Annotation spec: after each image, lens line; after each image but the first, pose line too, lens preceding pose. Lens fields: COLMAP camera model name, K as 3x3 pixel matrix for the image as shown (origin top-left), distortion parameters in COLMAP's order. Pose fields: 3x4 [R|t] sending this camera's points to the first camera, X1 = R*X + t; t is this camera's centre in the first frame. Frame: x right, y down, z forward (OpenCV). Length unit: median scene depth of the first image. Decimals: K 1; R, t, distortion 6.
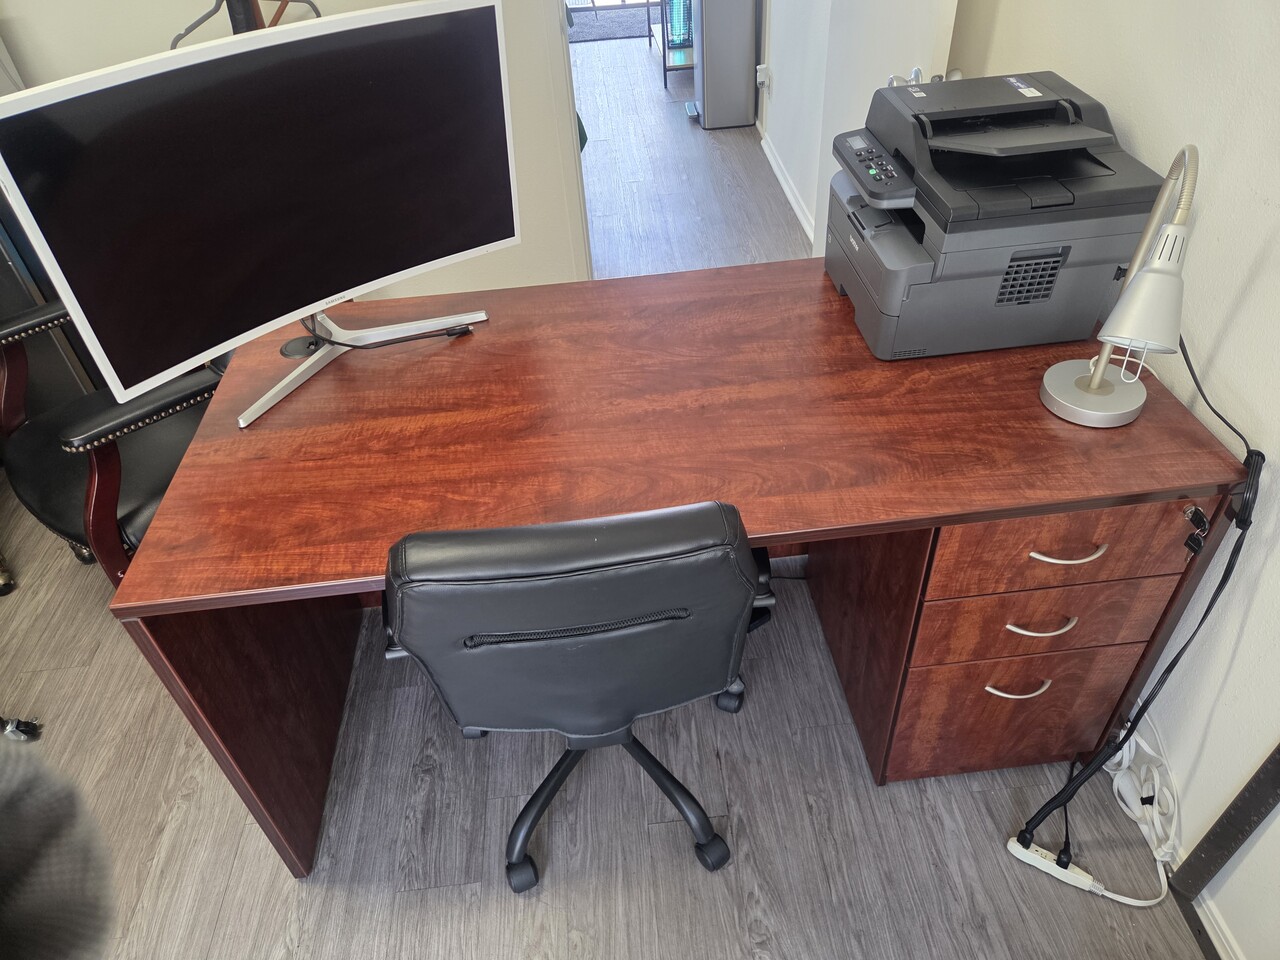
lens RADIAL K [[866.0, 0, 644.5], [0, 866.0, 475.4], [0, 0, 1]] dist [0.061548, -0.050228]
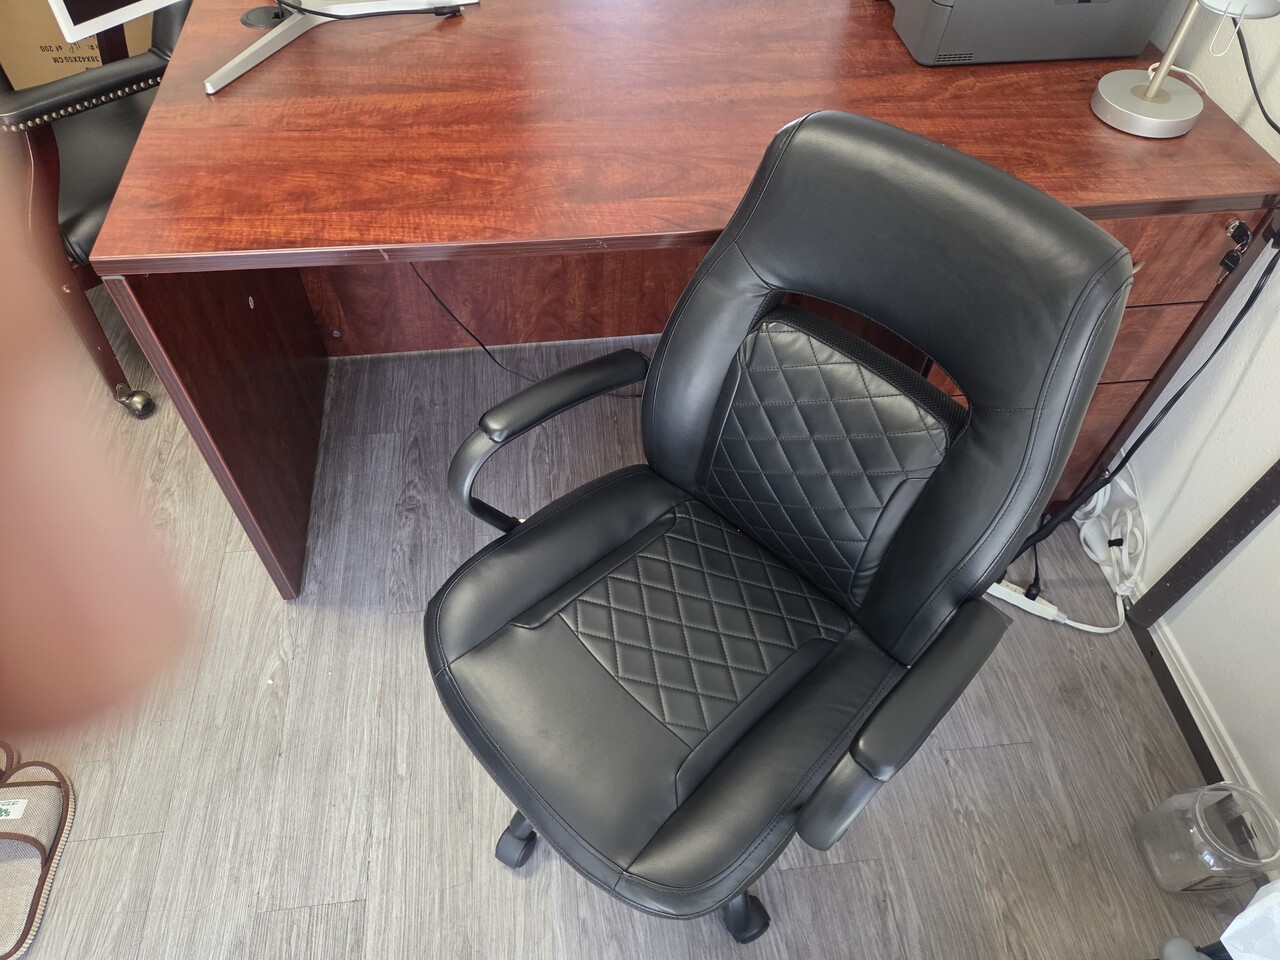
lens RADIAL K [[866.0, 0, 623.9], [0, 866.0, 501.5], [0, 0, 1]] dist [0.061548, -0.050228]
pose [[0.996773, 0.028531, 0.075031, -0.099305], [-0.042634, 0.980137, 0.193687, 0.154282], [-0.068014, -0.196261, 0.978190, 0.028818]]
